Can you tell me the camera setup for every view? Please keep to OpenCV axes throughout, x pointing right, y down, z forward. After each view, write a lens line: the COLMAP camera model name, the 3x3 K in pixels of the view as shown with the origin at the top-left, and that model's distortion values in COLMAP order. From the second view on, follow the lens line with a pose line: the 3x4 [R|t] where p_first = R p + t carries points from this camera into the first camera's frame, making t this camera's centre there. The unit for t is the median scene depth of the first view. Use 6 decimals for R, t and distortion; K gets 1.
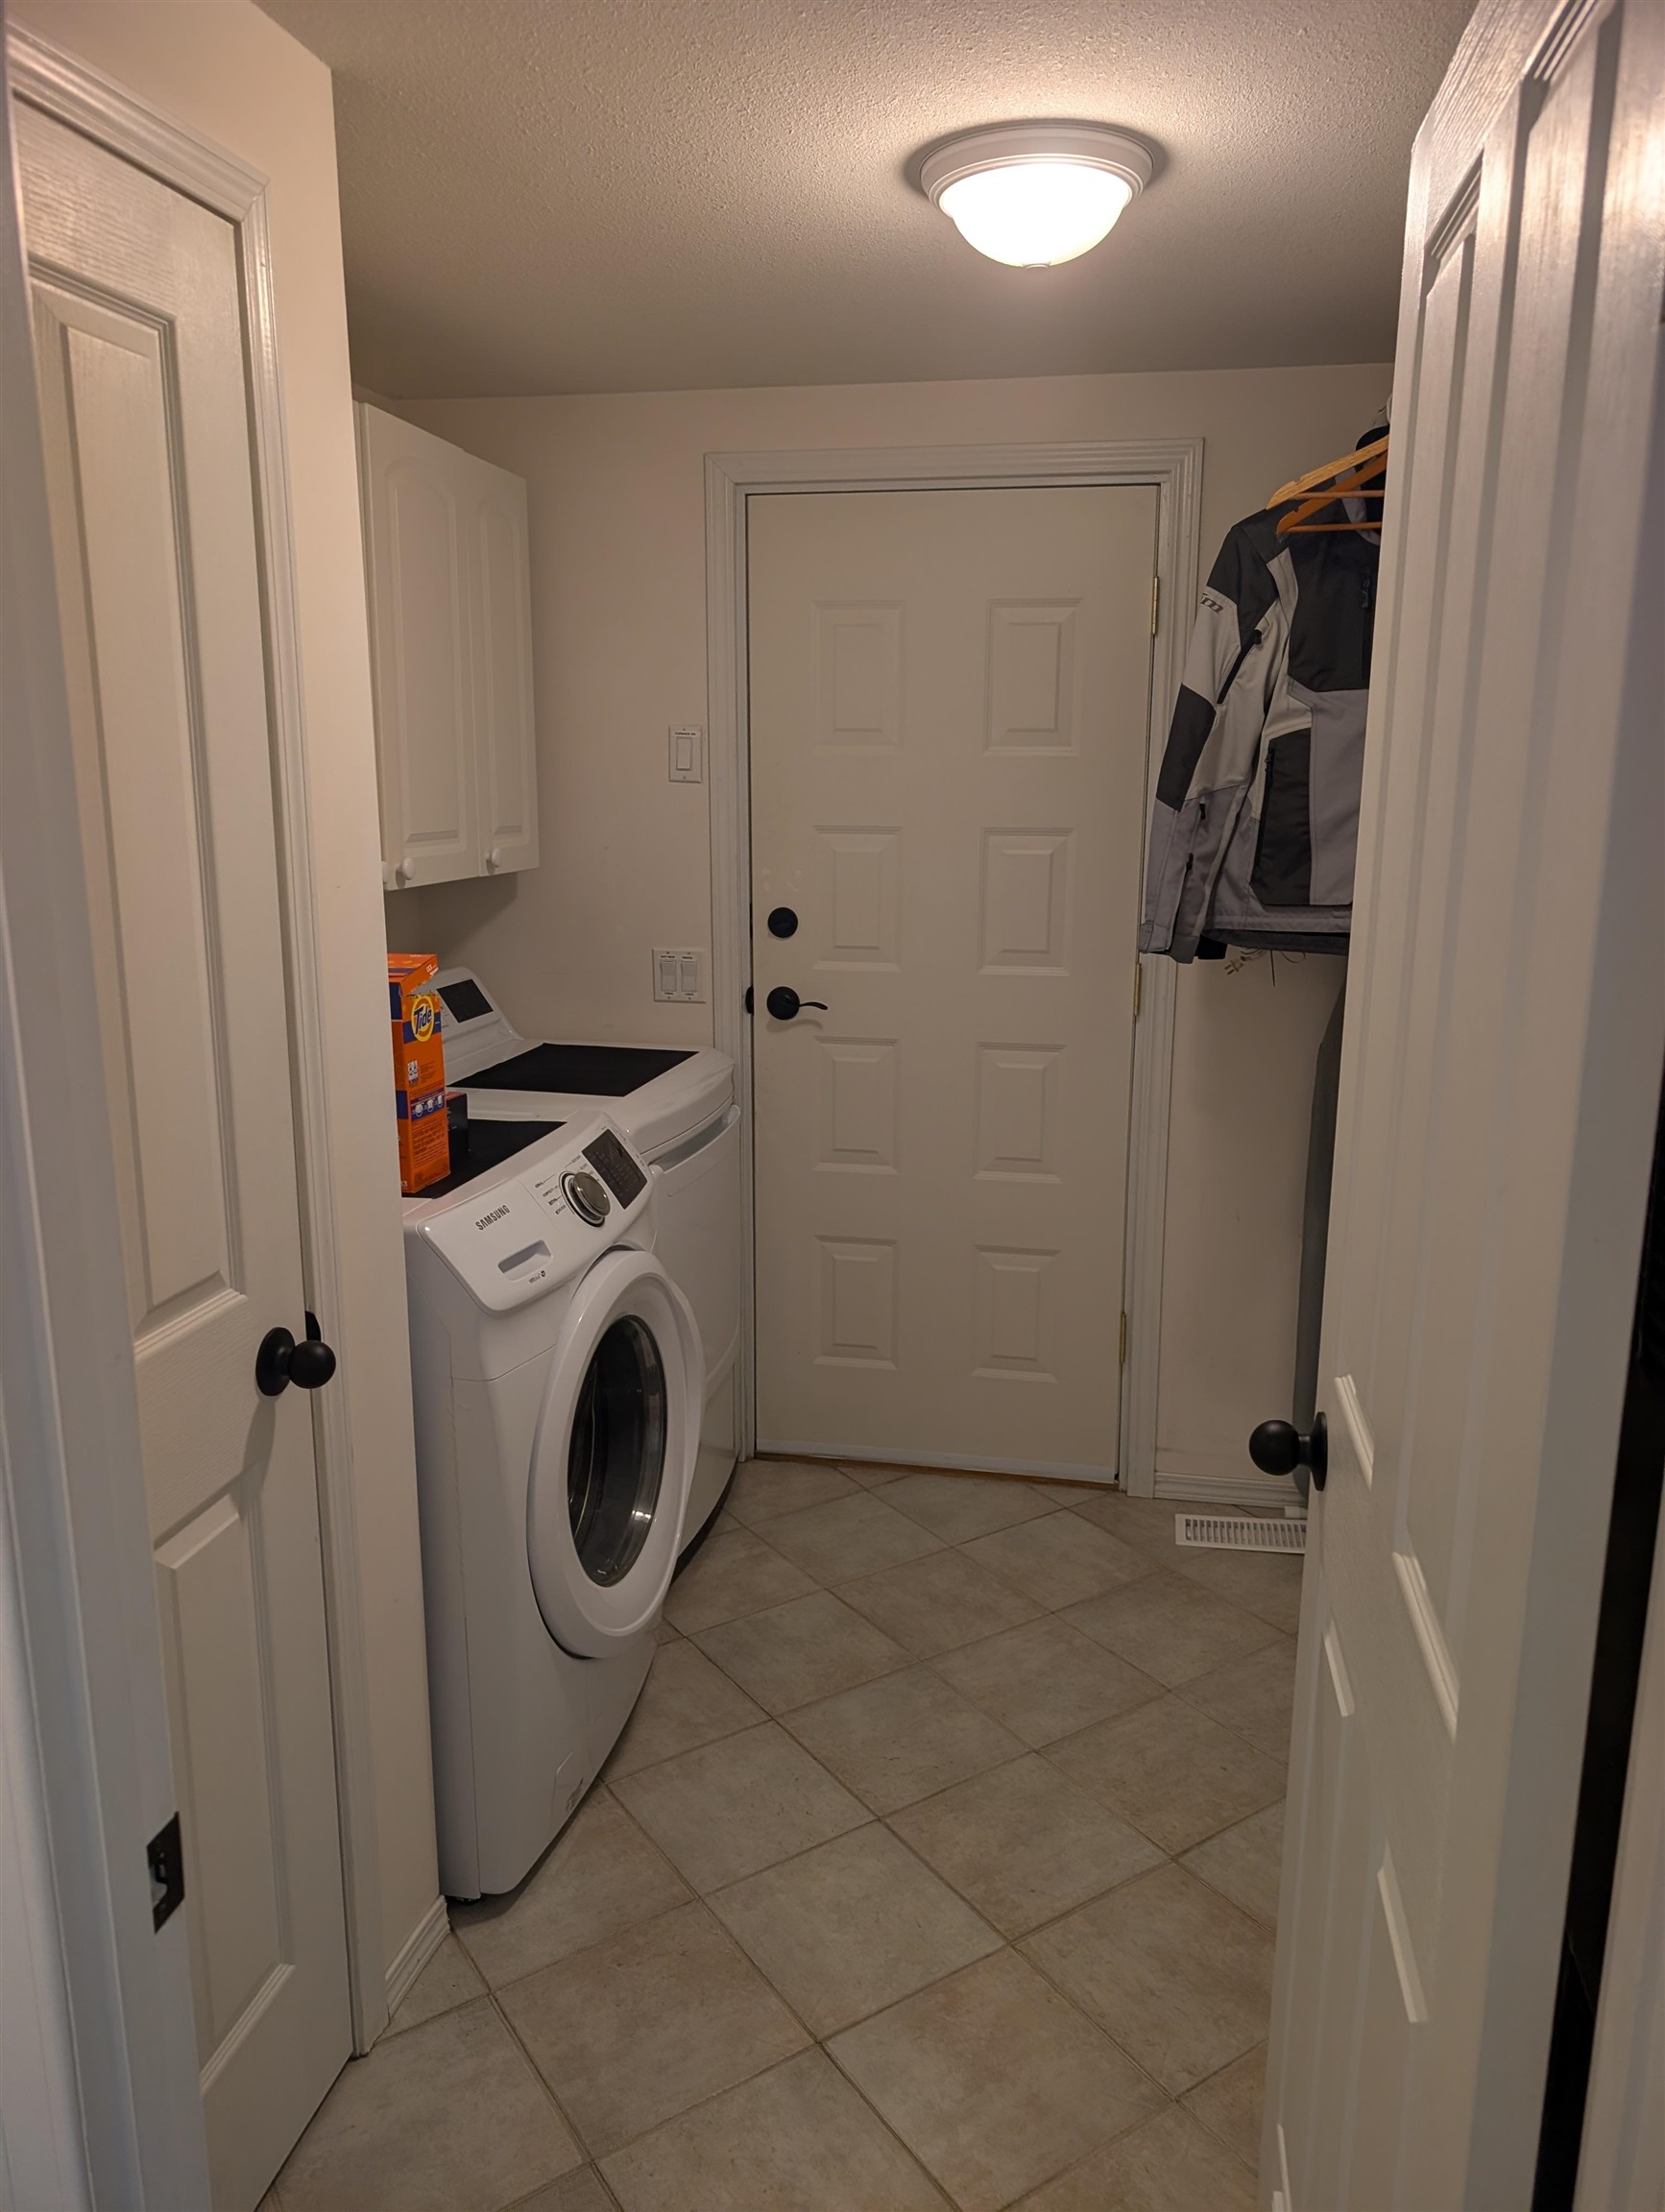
lens RADIAL K [[1581.8, 0, 856.5], [0, 1581.8, 1116.2], [0, 0, 1]] dist [0.012258, -0.009924]
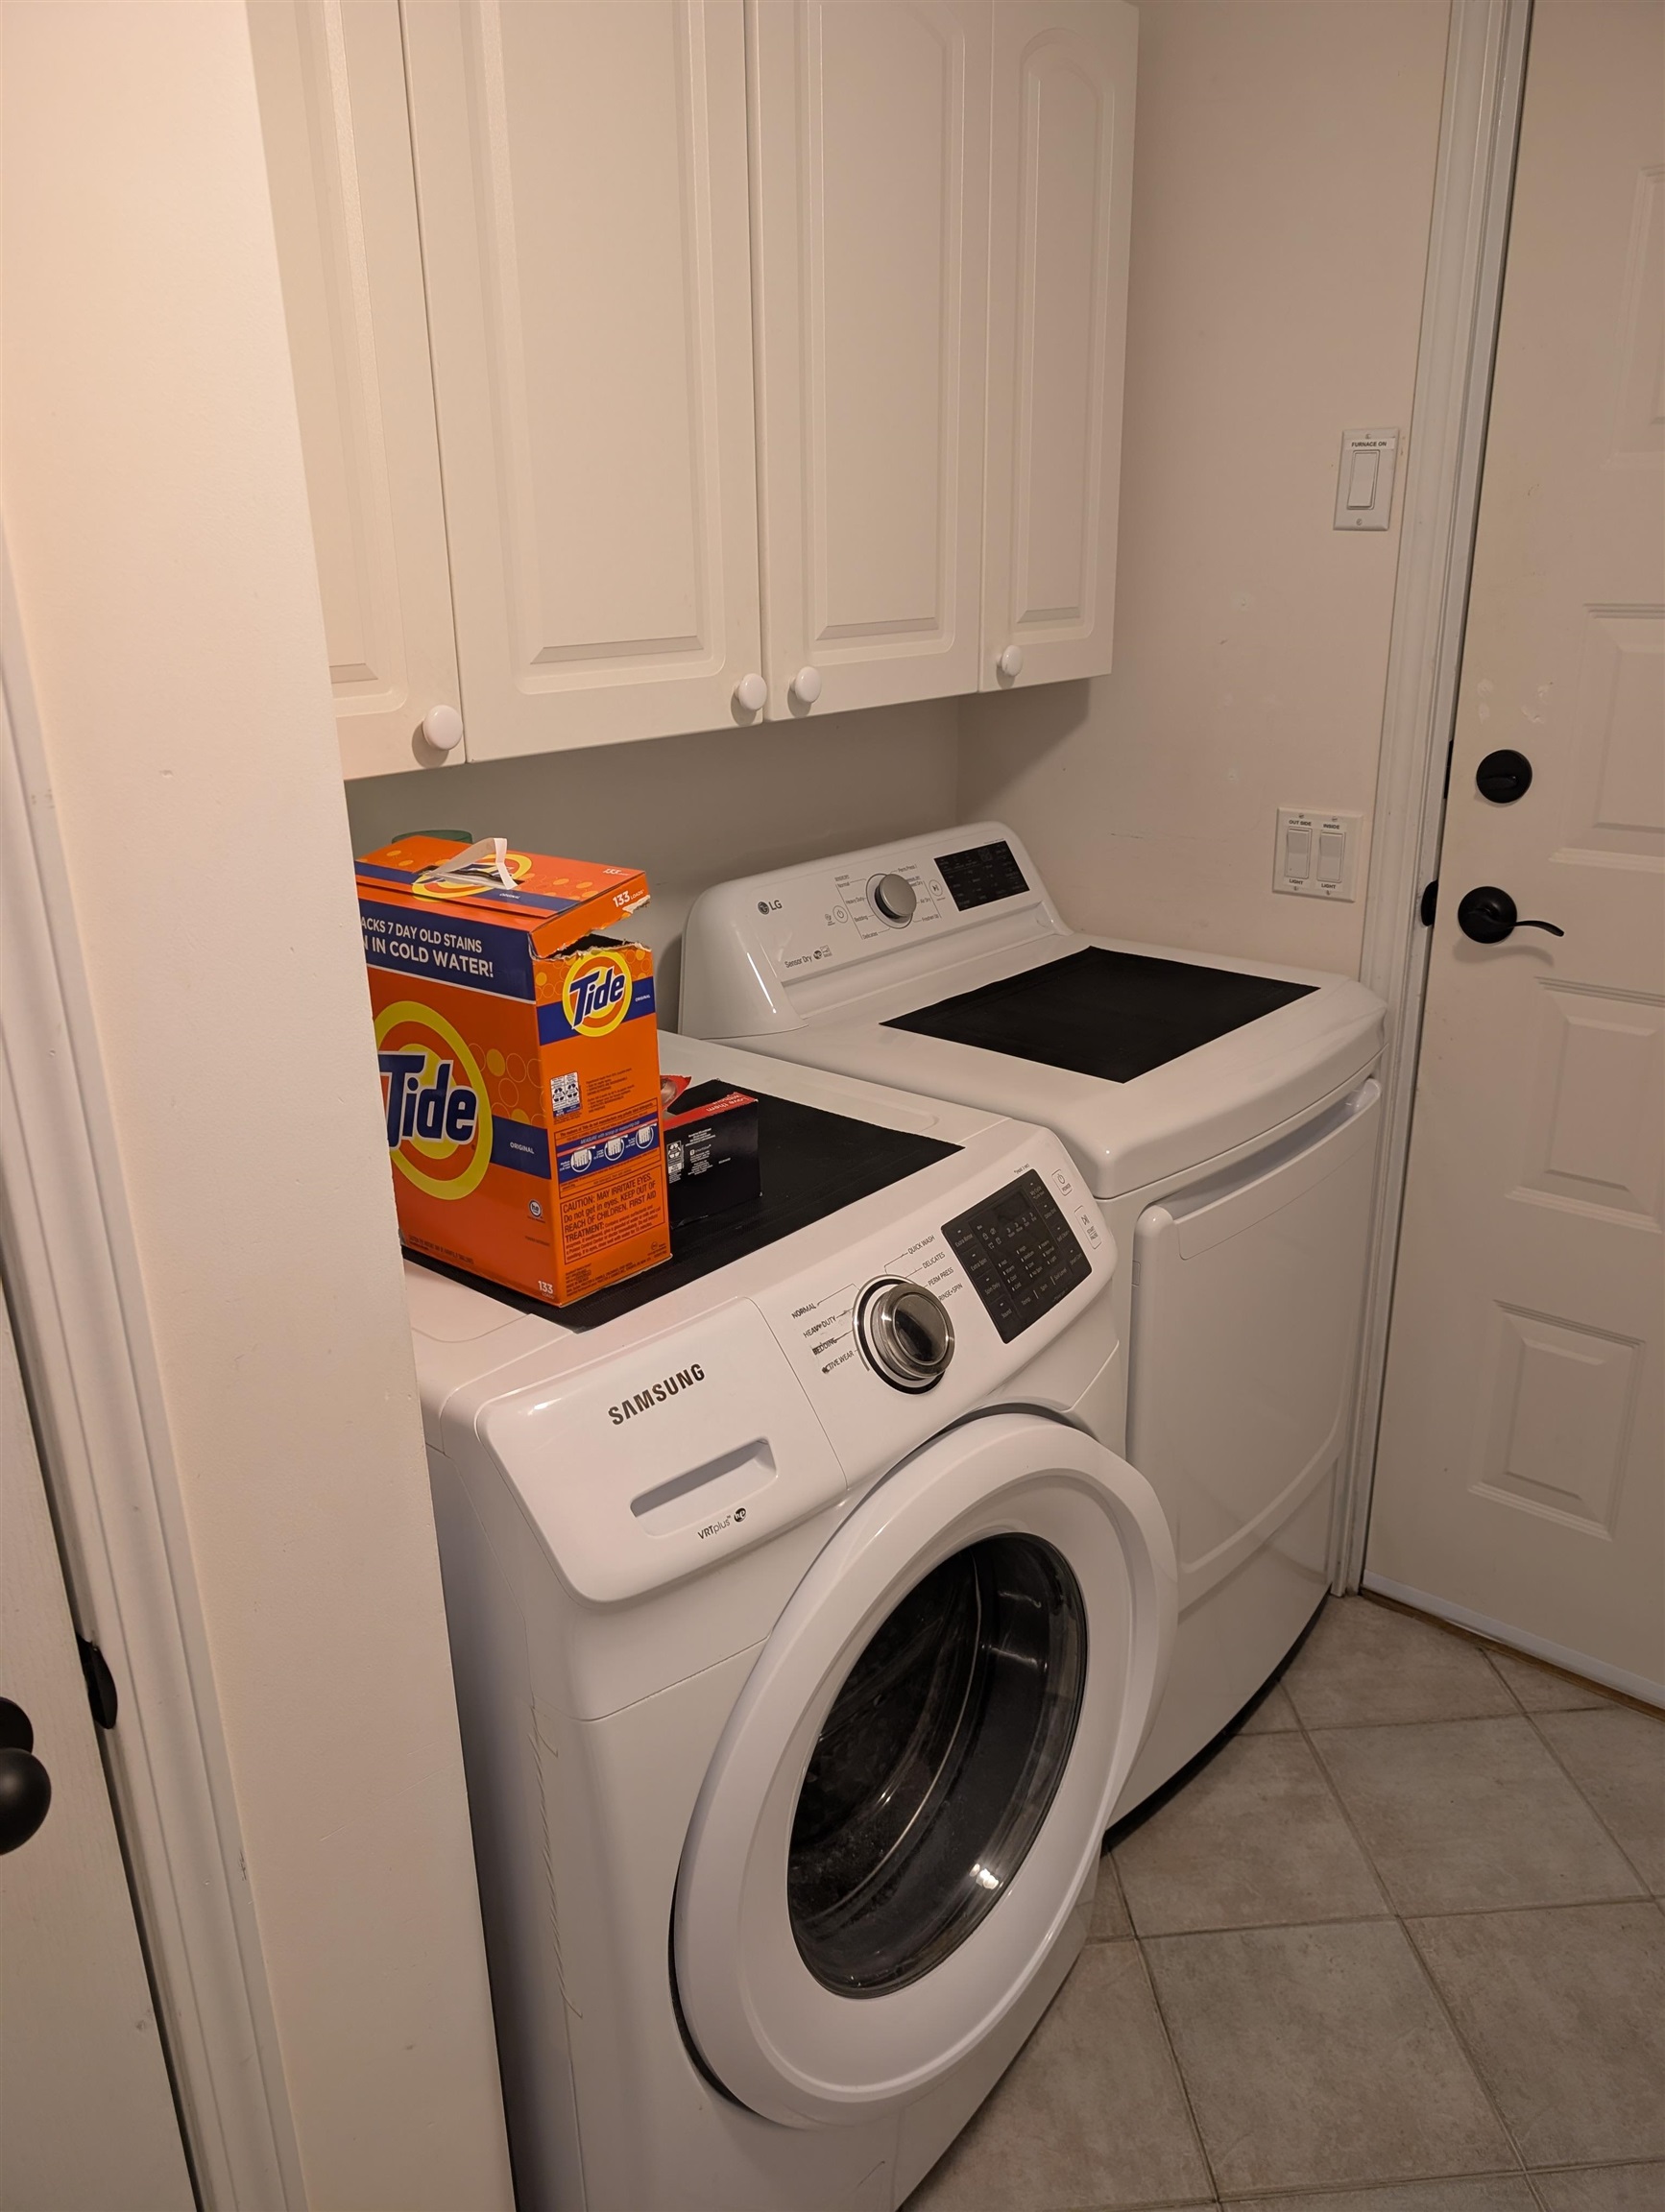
lens RADIAL K [[1581.8, 0, 833.8], [0, 1581.8, 1096.3], [0, 0, 1]] dist [0.012258, -0.009924]
pose [[0.865510, 0.143711, -0.479833, 0.037648], [-0.082397, 0.985757, 0.146610, -0.074883], [0.494069, -0.087356, 0.865023, 0.381765]]
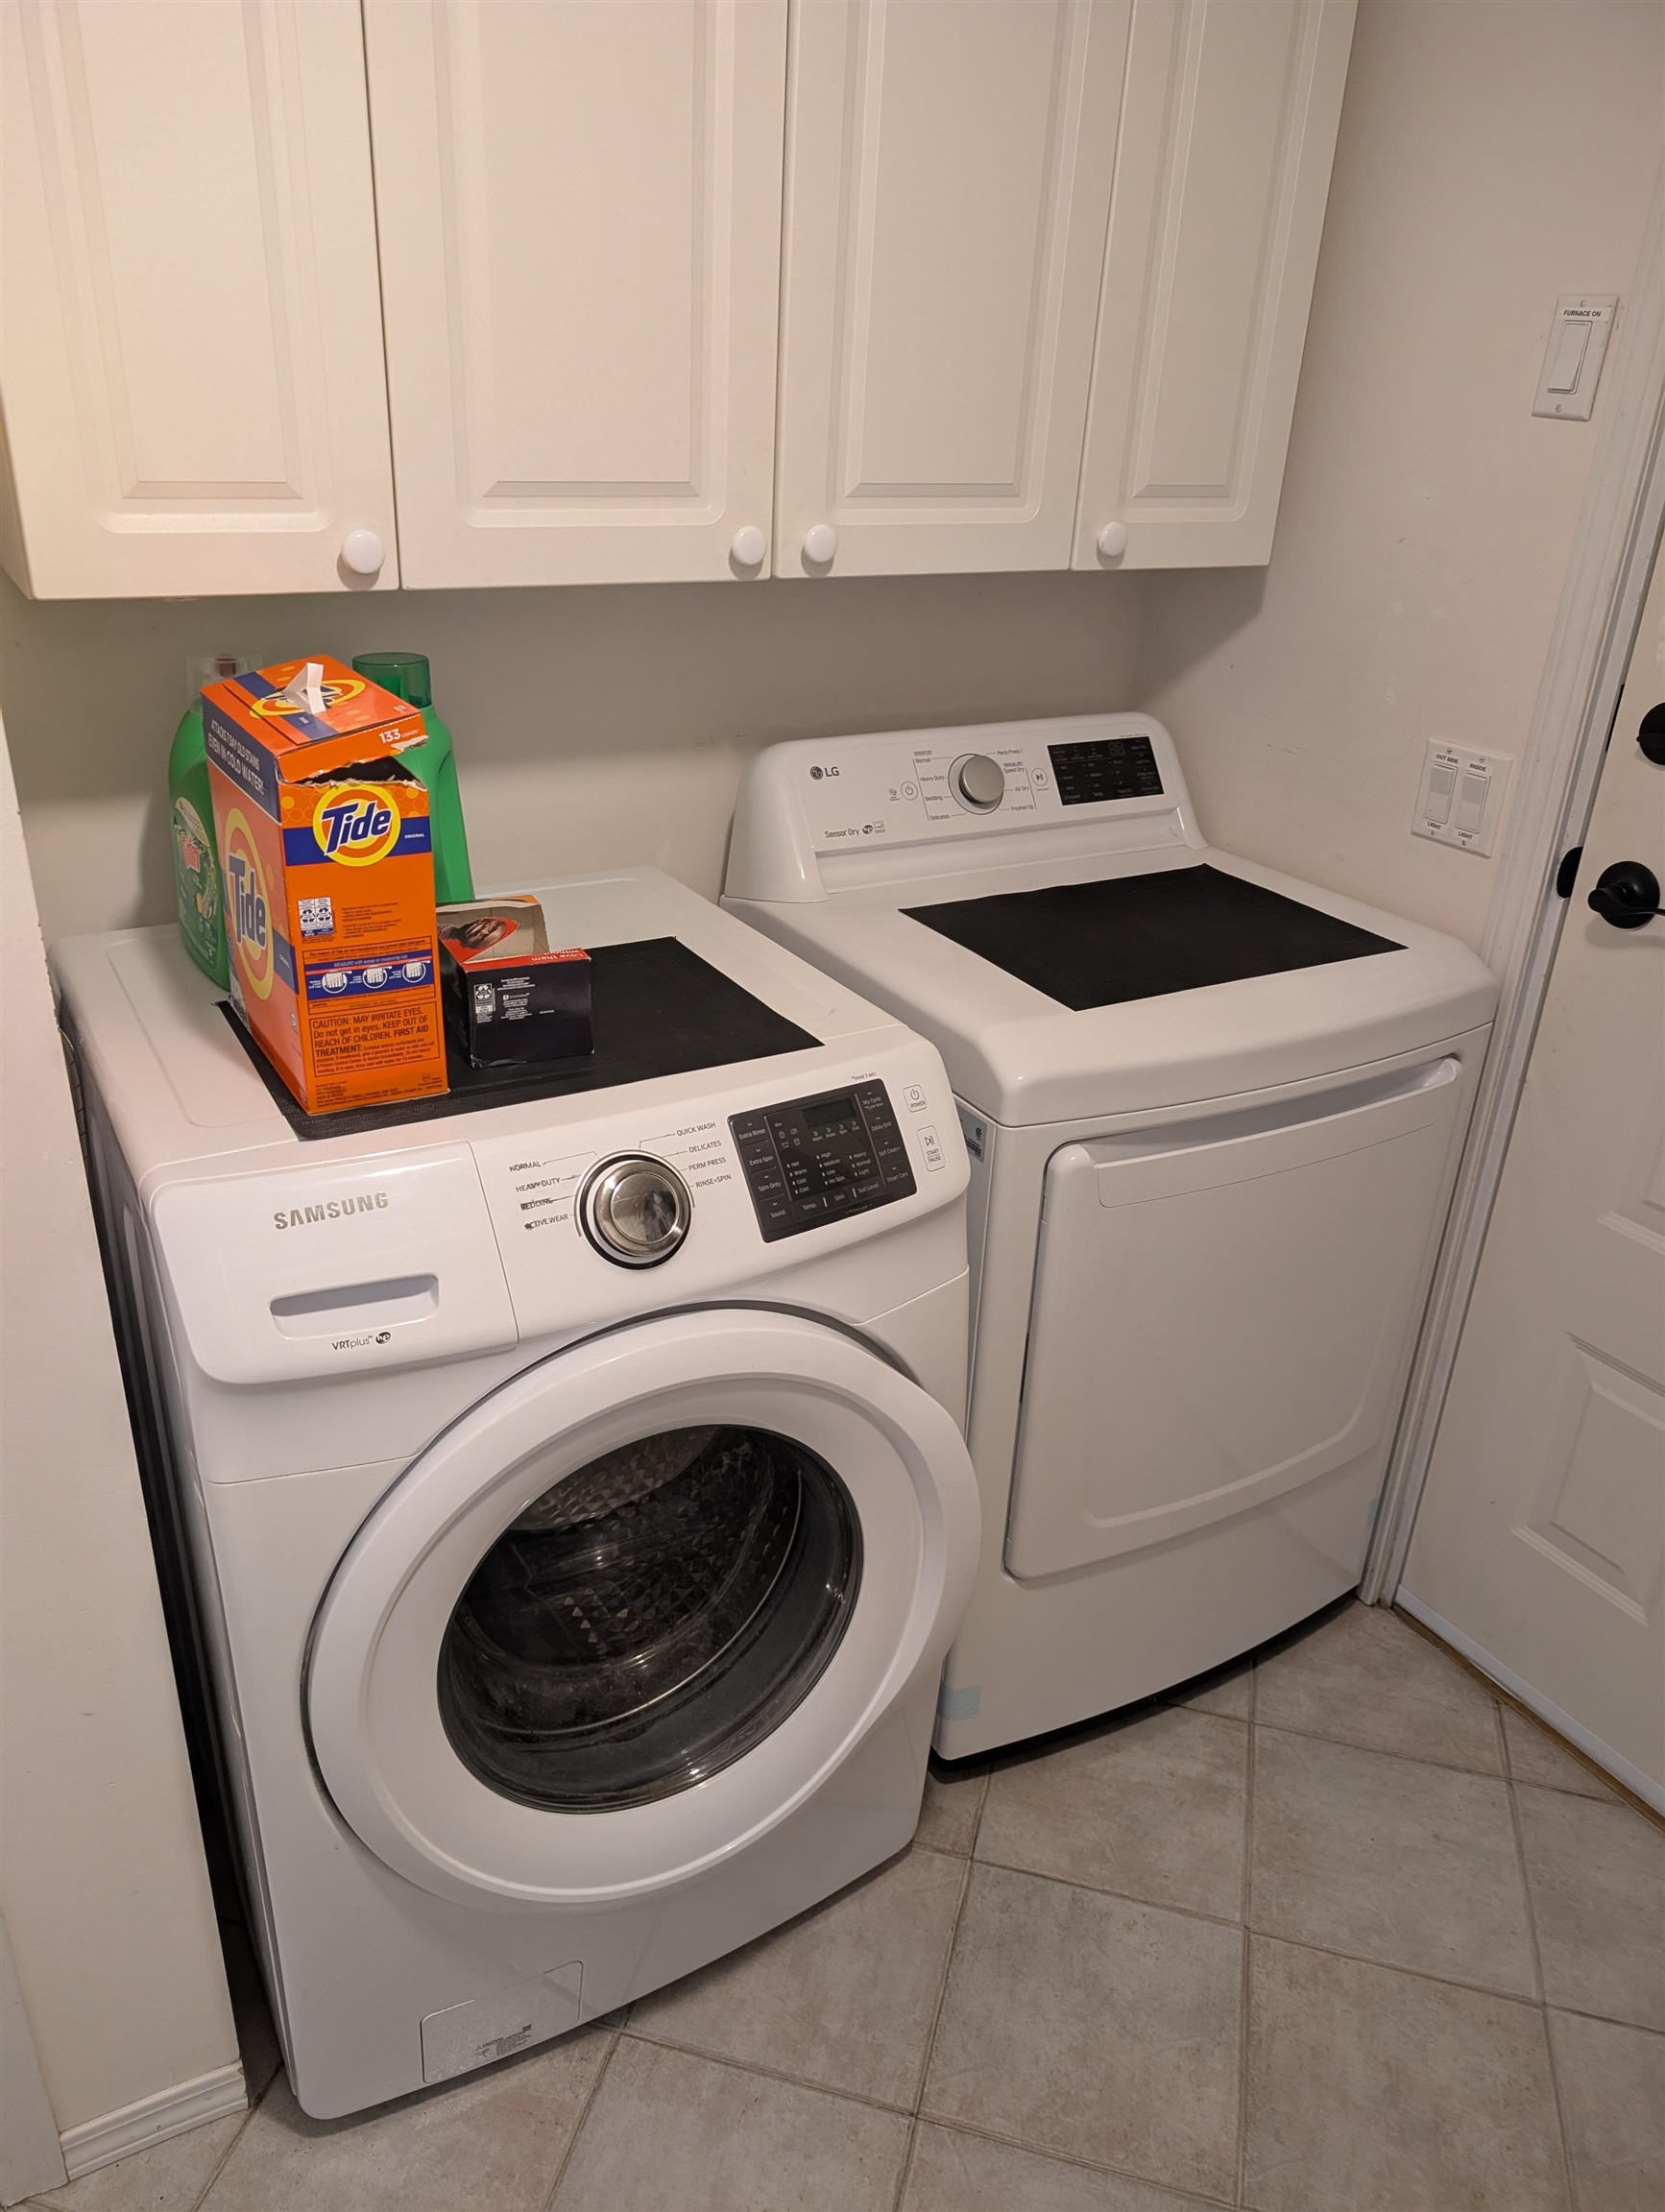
lens RADIAL K [[1581.8, 0, 829.4], [0, 1581.8, 1111.3], [0, 0, 1]] dist [0.012258, -0.009924]
pose [[0.648663, 0.340843, -0.680487, 0.163491], [-0.196292, 0.938786, 0.283109, -0.104769], [0.735327, -0.050068, 0.675860, 0.493192]]
